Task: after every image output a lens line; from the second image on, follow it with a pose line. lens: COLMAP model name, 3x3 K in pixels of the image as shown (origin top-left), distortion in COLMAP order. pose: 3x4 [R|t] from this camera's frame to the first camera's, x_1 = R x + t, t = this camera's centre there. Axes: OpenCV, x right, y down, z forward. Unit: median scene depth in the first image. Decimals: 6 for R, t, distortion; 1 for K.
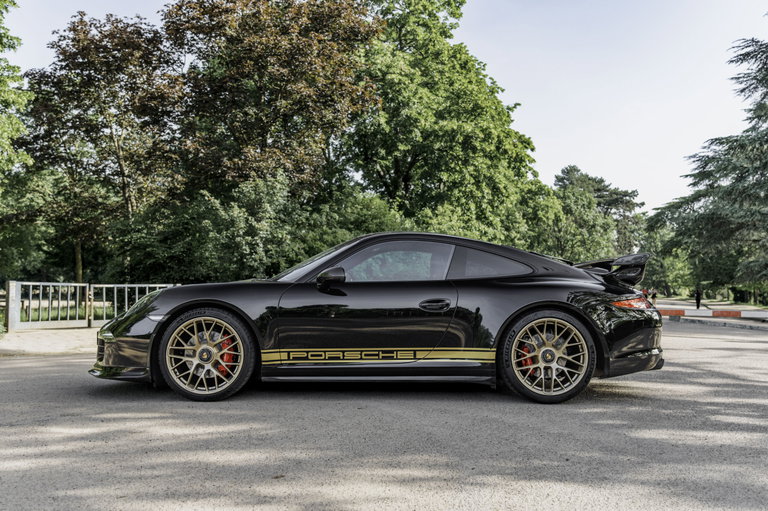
lens RADIAL K [[762.1, 0, 384.3], [0, 762.1, 264.1], [0, 0, 1]] dist [-0.042036, 0.139721]
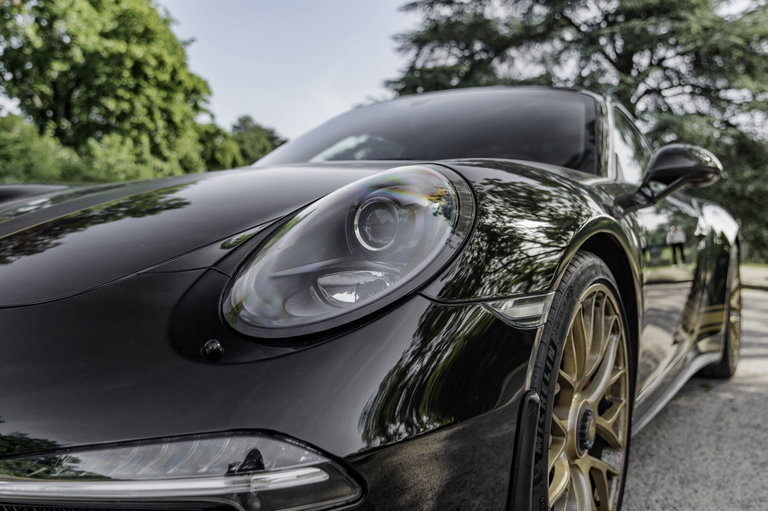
lens RADIAL K [[719.9, 0, 384.0], [0, 719.9, 255.5], [0, 0, 1]] dist [0.007792, -0.100975]
pose [[0.909552, -0.033551, 0.414233, 0.017061], [0.006962, 0.997826, 0.065534, 0.008626], [-0.415532, -0.056723, 0.907808, 0.109539]]
